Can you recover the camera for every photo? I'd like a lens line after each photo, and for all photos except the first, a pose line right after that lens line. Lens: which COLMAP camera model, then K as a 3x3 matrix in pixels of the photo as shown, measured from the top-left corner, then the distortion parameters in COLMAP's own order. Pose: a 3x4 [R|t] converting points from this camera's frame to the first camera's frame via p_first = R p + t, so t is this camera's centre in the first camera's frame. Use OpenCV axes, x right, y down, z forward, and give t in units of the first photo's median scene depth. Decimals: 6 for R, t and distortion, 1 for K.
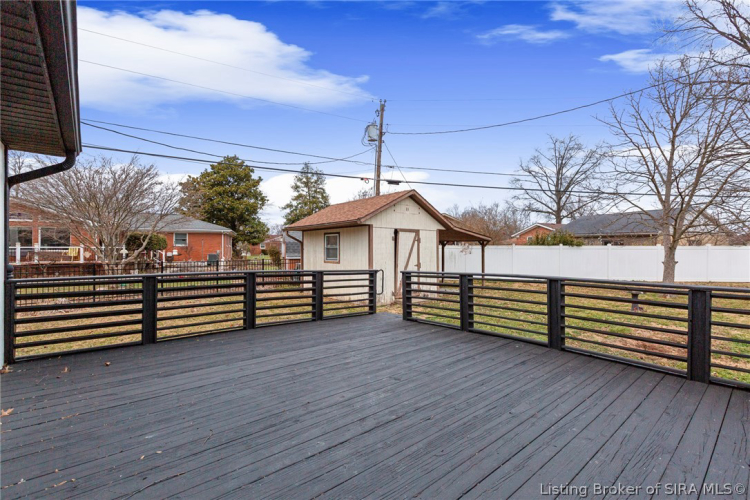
lens RADIAL K [[334.4, 0, 375.9], [0, 334.4, 247.1], [0, 0, 1]] dist [0.001358, -0.000042]
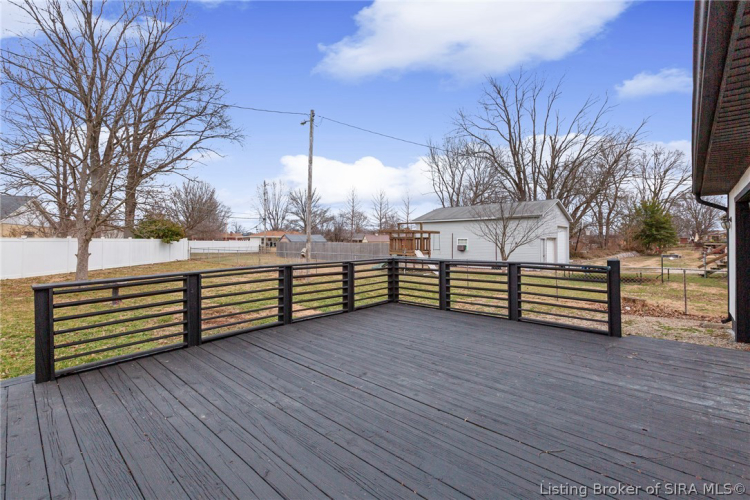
lens RADIAL K [[334.4, 0, 375.9], [0, 334.4, 247.1], [0, 0, 1]] dist [0.001358, -0.000042]
pose [[-0.111216, -0.016991, 0.993651, -0.867766], [-0.002316, 0.999856, 0.016838, 0.005407], [-0.993794, -0.000428, -0.111239, 1.022917]]
